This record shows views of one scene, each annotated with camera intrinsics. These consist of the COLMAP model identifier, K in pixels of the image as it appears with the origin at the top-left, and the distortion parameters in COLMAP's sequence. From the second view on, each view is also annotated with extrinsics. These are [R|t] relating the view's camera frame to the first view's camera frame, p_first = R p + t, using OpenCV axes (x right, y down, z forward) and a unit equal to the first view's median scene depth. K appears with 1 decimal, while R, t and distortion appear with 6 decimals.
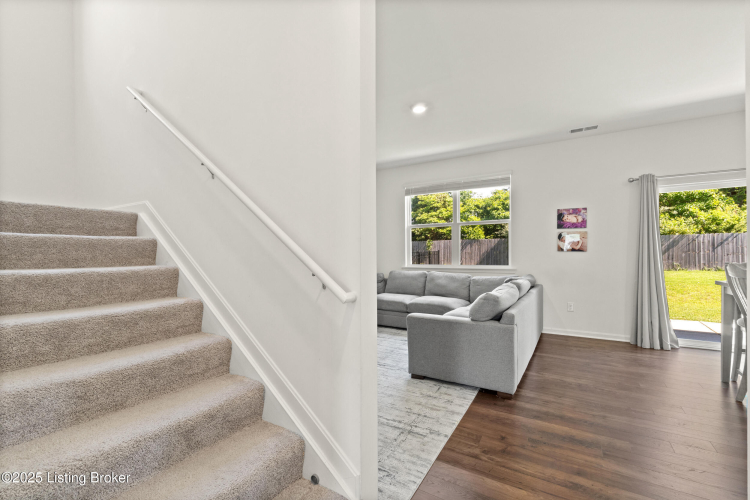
lens RADIAL K [[327.2, 0, 375.4], [0, 327.2, 252.2], [0, 0, 1]] dist [-0.009341, 0.000663]
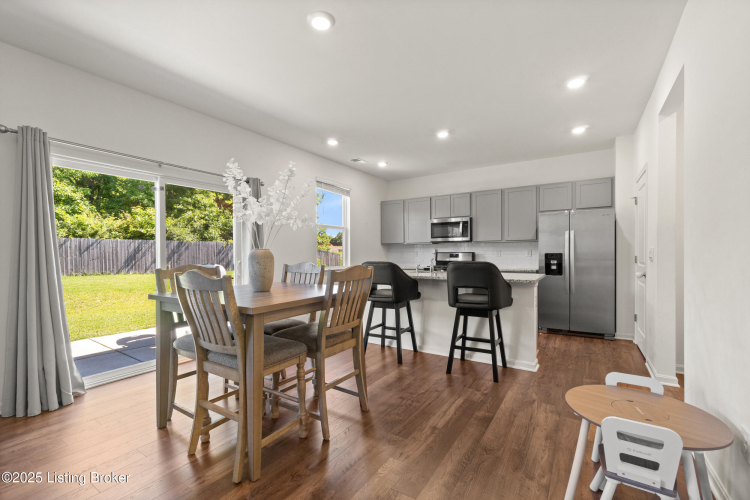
lens RADIAL K [[327.2, 0, 372.4], [0, 327.2, 254.8], [0, 0, 1]] dist [-0.009341, 0.000663]
pose [[0.013414, 0.003490, 0.999904, 0.061926], [0.005419, 0.999979, -0.003563, 0.001201], [-0.999895, 0.005466, 0.013395, 0.093209]]
